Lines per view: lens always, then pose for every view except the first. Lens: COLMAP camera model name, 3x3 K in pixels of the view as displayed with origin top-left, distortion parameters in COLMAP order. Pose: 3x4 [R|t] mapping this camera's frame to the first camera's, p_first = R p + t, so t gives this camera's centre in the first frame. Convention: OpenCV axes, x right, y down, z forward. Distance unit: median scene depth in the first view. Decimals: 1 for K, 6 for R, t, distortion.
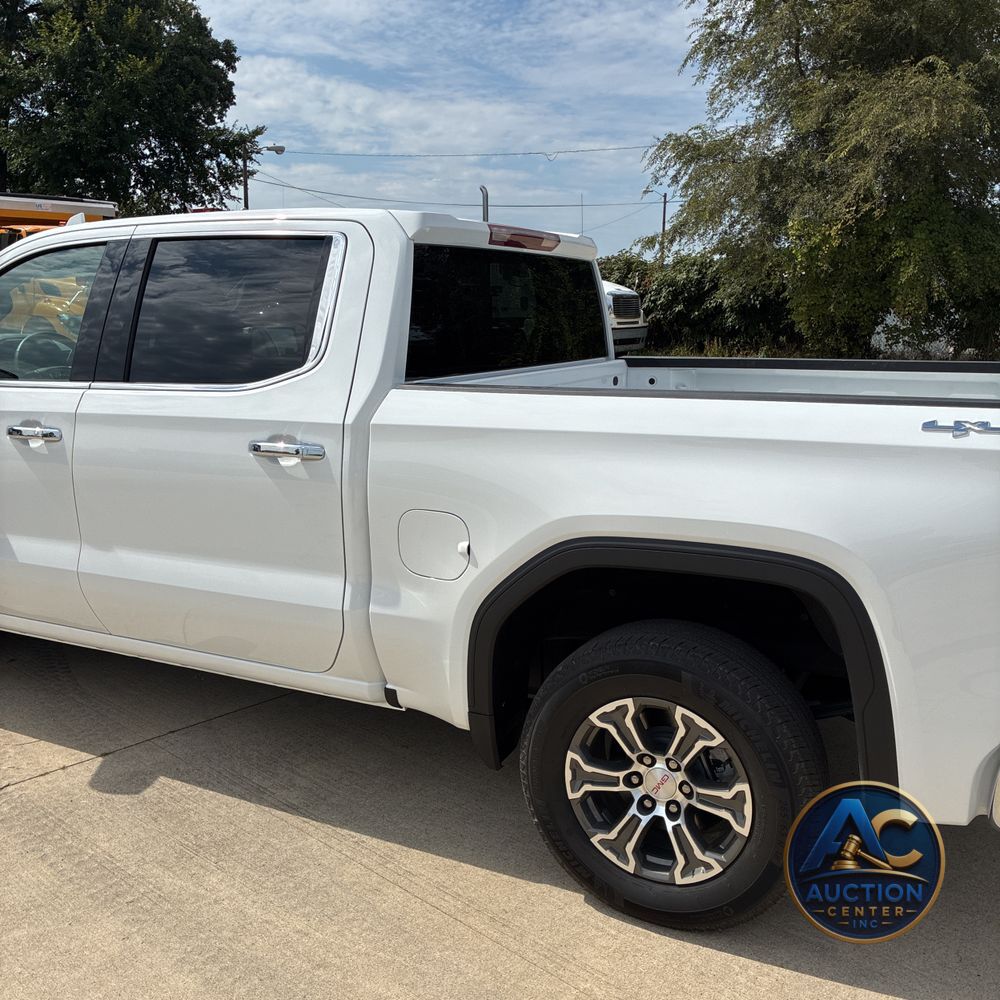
lens RADIAL K [[1013.2, 0, 503.2], [0, 1013.2, 511.6], [0, 0, 1]] dist [0.030103, -0.028372]
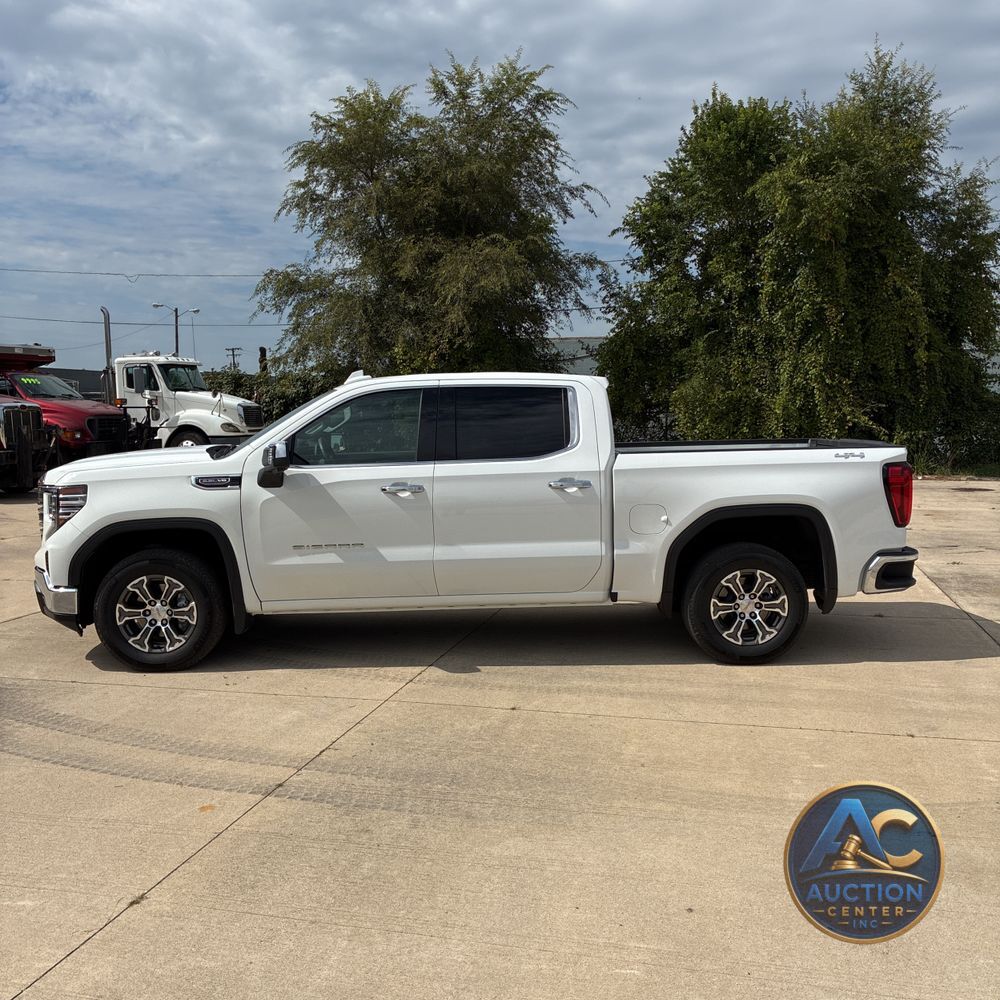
lens RADIAL K [[1000.1, 0, 500.0], [0, 1000.1, 500.0], [0, 0, 1]] dist [0.018820, 0.011114]
pose [[0.878916, -0.057479, 0.473501, -1.481514], [0.110417, 0.990265, -0.084748, 0.148387], [-0.464021, 0.126769, 0.876707, -0.876153]]
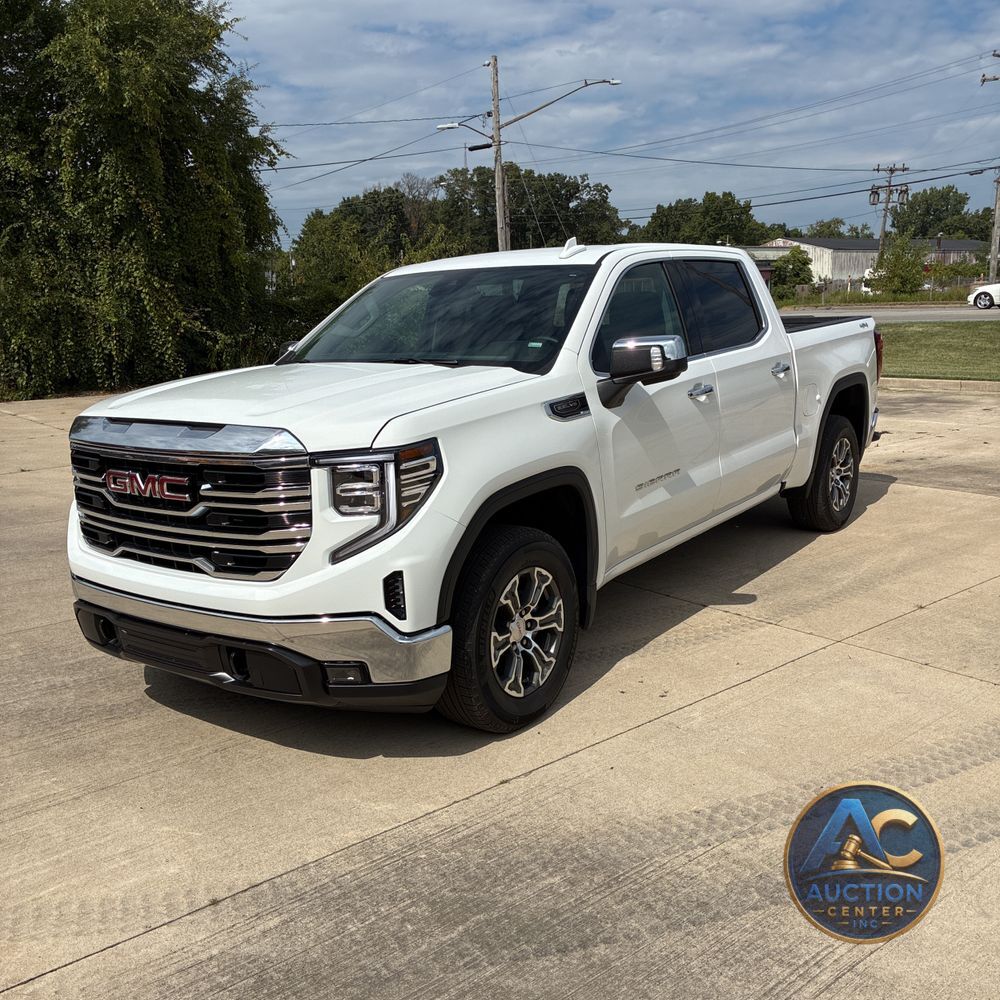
lens RADIAL K [[1000.1, 0, 500.0], [0, 1000.1, 500.0], [0, 0, 1]] dist [0.018820, 0.011114]
pose [[0.163234, -0.209964, 0.963986, -2.436619], [0.242159, 0.955728, 0.167160, -0.301148], [-0.956407, 0.206152, 0.206852, 1.261983]]
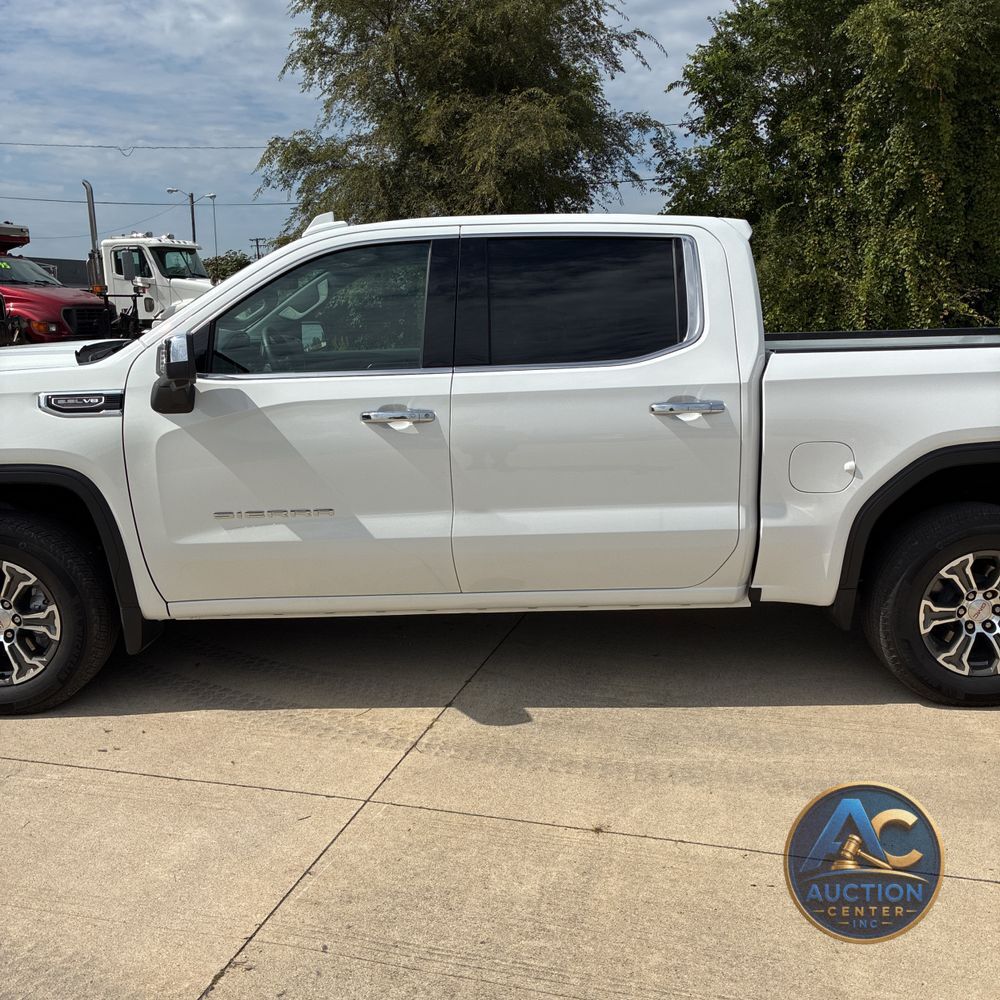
lens RADIAL K [[1000.1, 0, 500.0], [0, 1000.1, 500.0], [0, 0, 1]] dist [0.018820, 0.011114]
pose [[0.893149, -0.104151, 0.437535, -1.063035], [0.108293, 0.993997, 0.015550, 0.009518], [-0.436528, 0.033494, 0.899067, -0.015736]]
